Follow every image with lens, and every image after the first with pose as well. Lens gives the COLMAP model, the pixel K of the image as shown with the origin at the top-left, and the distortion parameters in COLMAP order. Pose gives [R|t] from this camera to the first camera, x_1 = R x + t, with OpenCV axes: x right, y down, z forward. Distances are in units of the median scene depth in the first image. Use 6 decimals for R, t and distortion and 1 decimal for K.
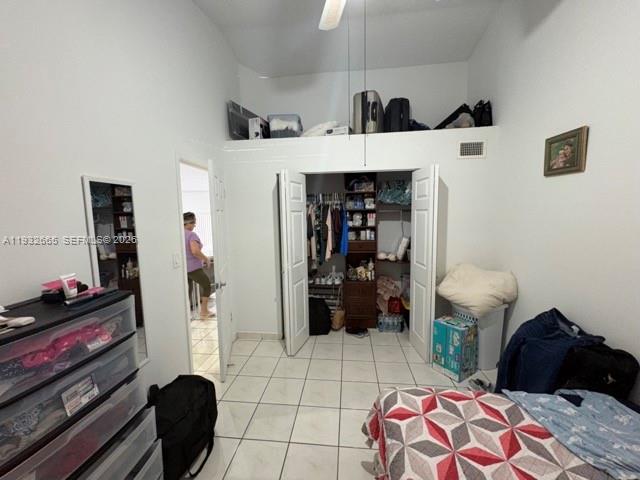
lens RADIAL K [[256.5, 0, 318.9], [0, 256.5, 239.6], [0, 0, 1]] dist [0.003312, 0.000728]
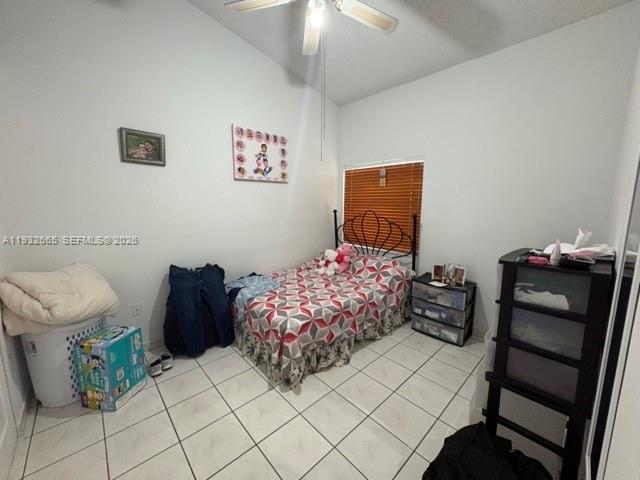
lens RADIAL K [[256.5, 0, 320.2], [0, 256.5, 237.8], [0, 0, 1]] dist [0.003312, 0.000728]
pose [[-0.750870, -0.078558, 0.655761, -0.568331], [0.081376, 0.974331, 0.209900, -0.095463], [-0.655417, 0.210971, -0.725203, 1.438455]]
